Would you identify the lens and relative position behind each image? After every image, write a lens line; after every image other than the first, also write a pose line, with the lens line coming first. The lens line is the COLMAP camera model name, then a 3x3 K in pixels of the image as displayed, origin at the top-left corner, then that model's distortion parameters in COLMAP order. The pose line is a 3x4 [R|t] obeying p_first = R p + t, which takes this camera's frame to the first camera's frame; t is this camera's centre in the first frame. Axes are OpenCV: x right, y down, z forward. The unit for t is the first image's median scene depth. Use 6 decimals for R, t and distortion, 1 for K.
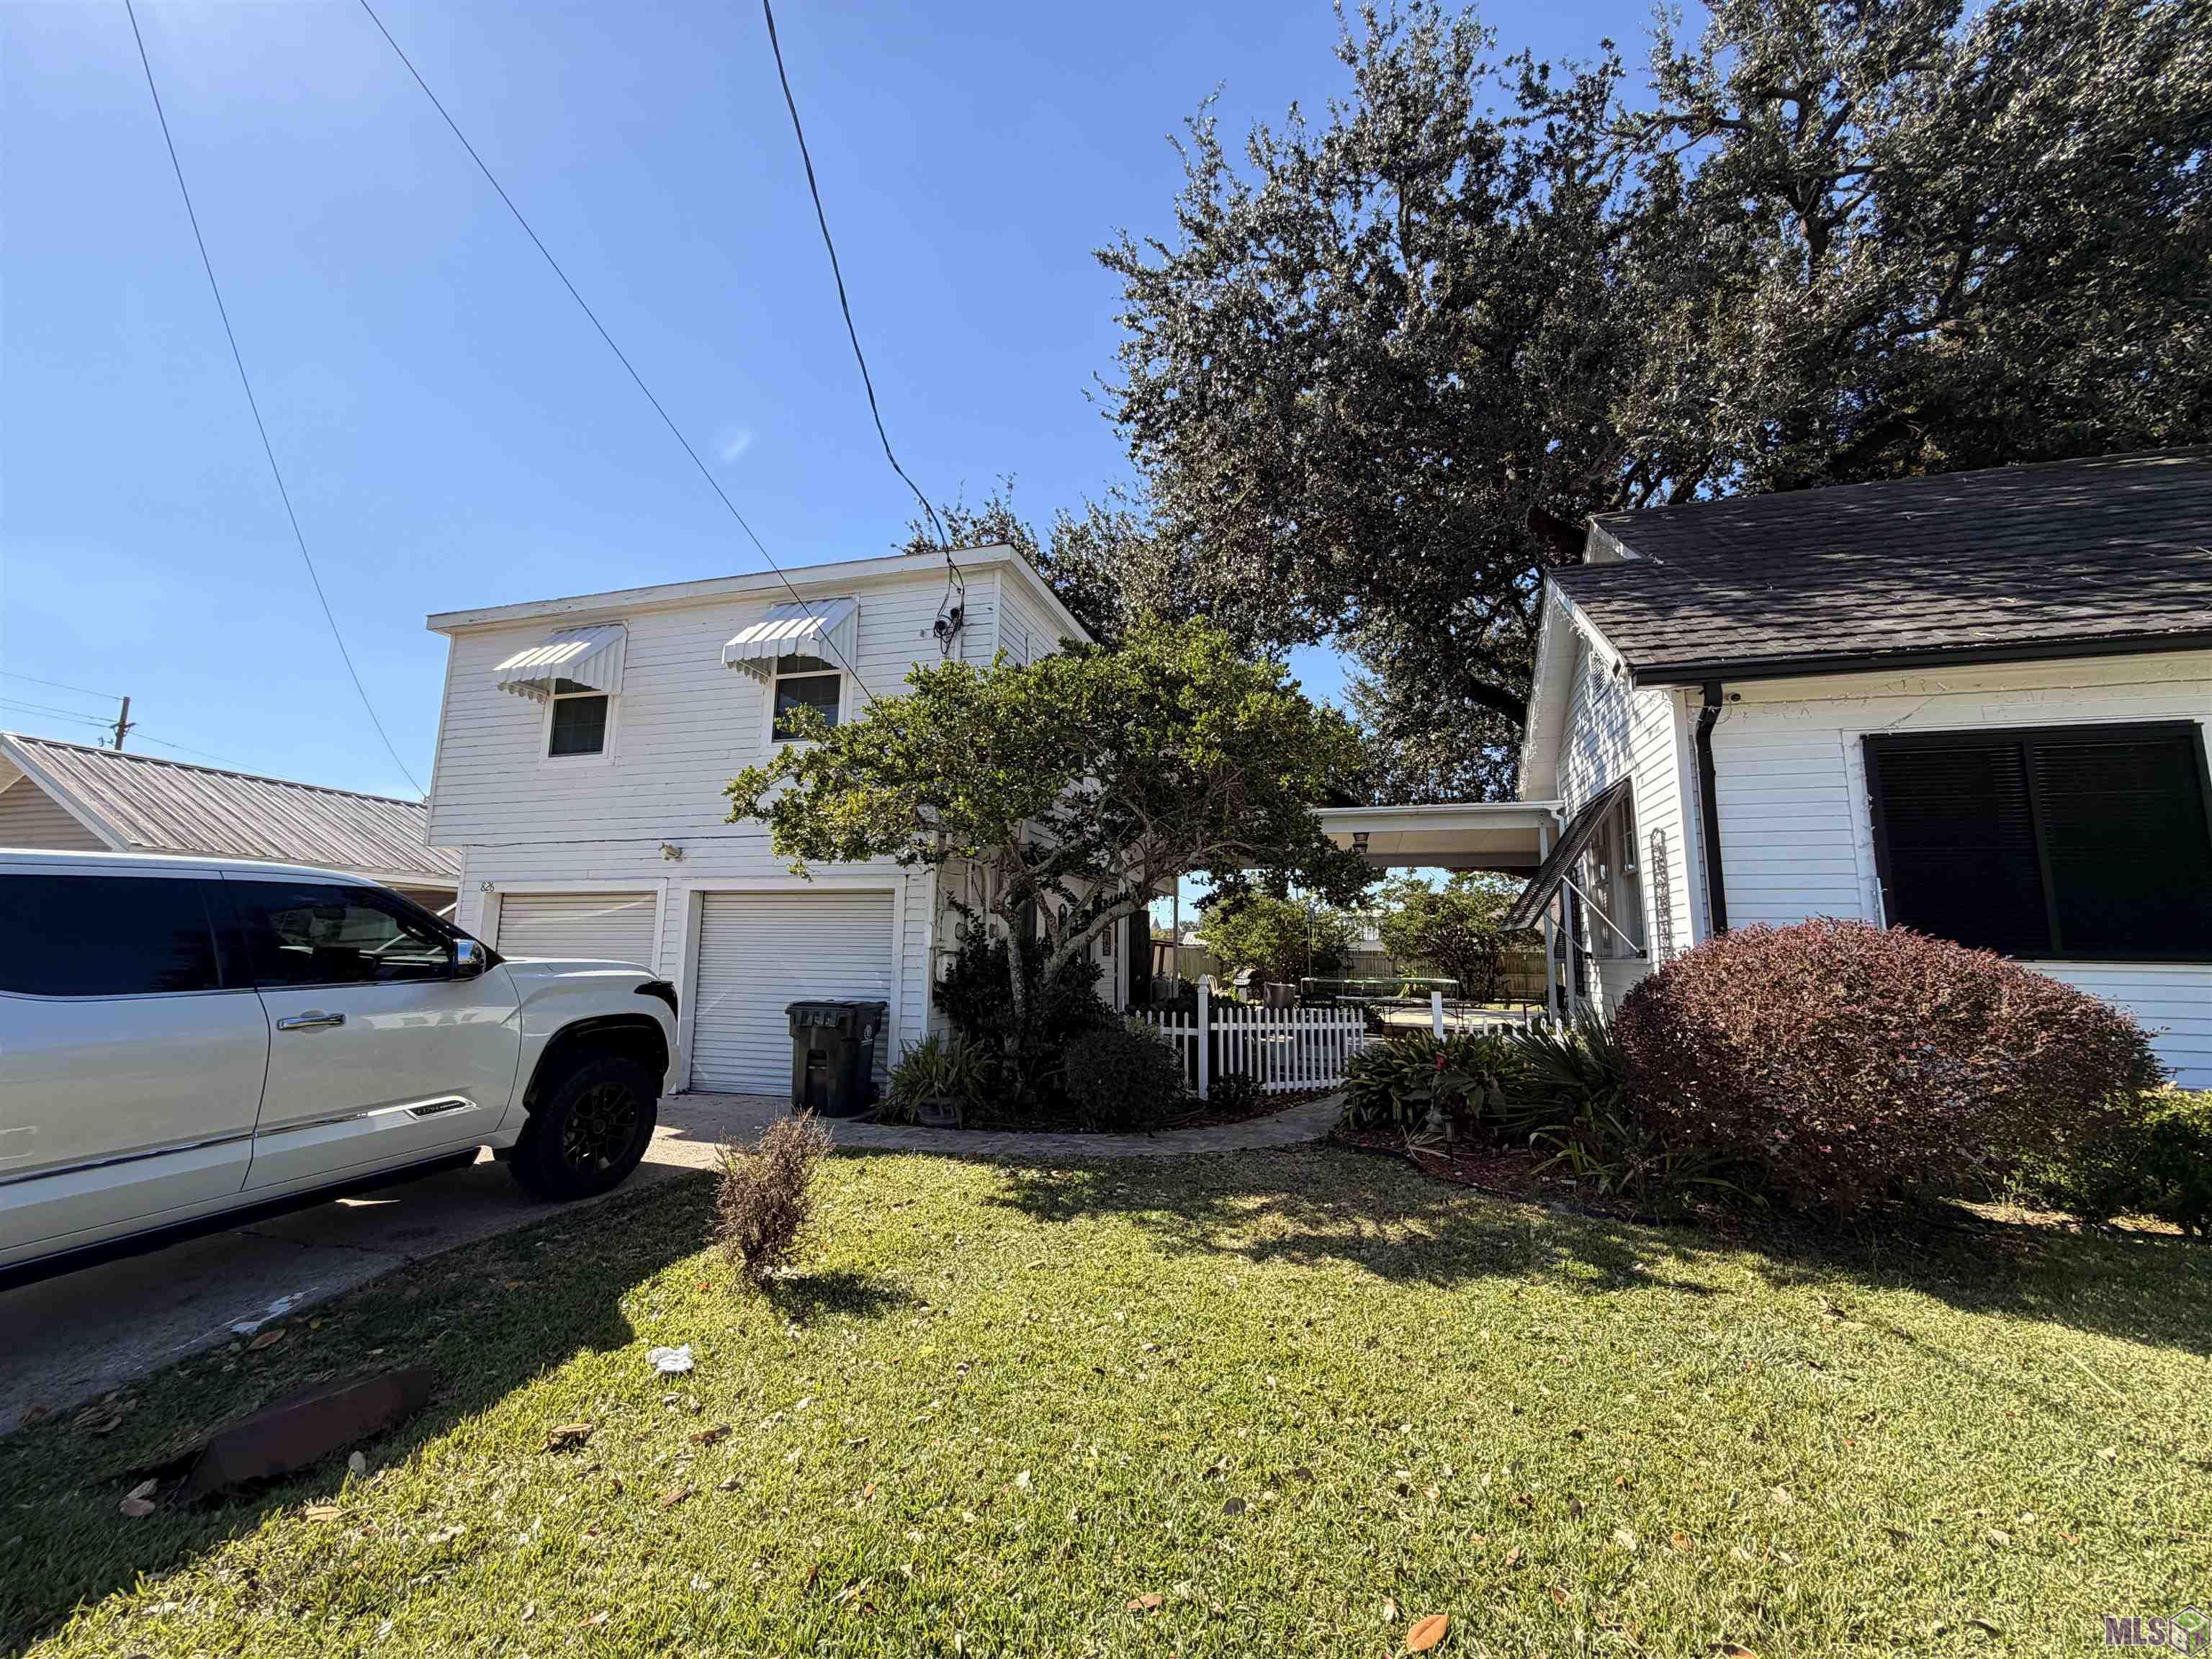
lens RADIAL K [[878.6, 0, 1106.0], [0, 878.6, 829.5], [0, 0, 1]] dist [0.000577, 0.000127]
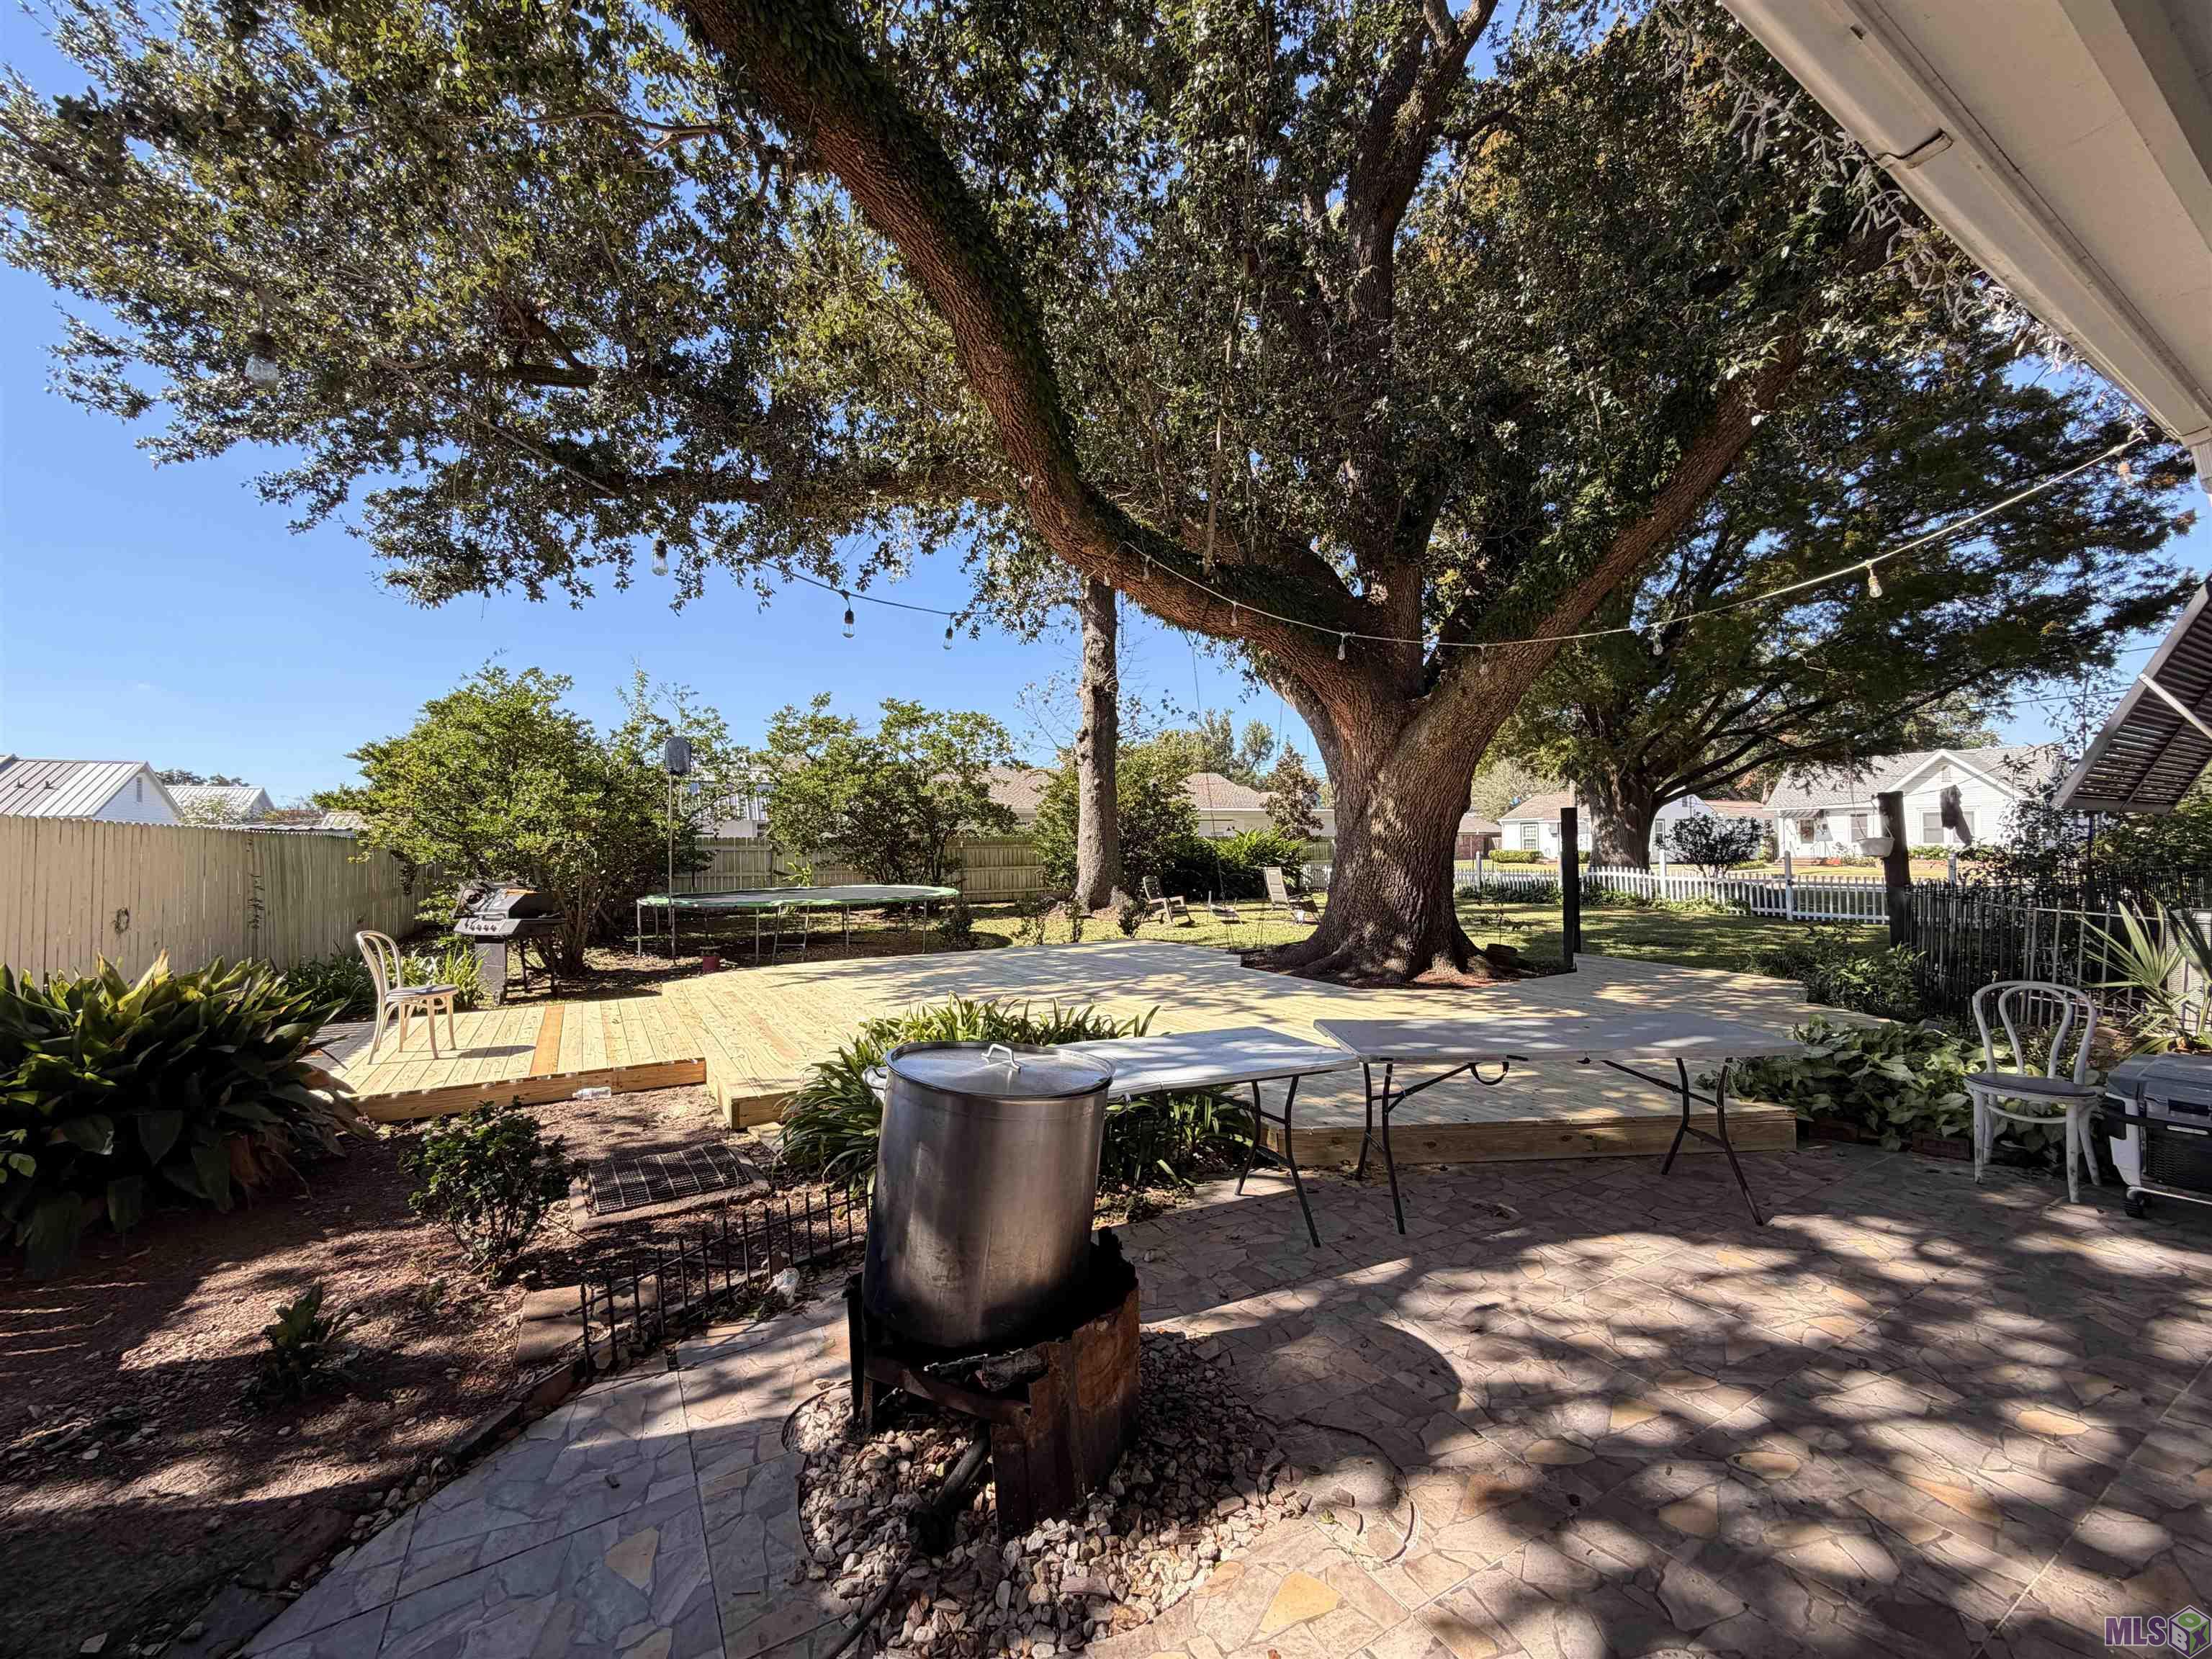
lens RADIAL K [[878.6, 0, 1106.0], [0, 878.6, 829.5], [0, 0, 1]] dist [0.000577, 0.000127]
pose [[0.690713, -0.003326, 0.723121, 0.065268], [-0.090208, 0.991782, 0.090727, 0.073619], [-0.717480, -0.127898, 0.684737, 0.536202]]
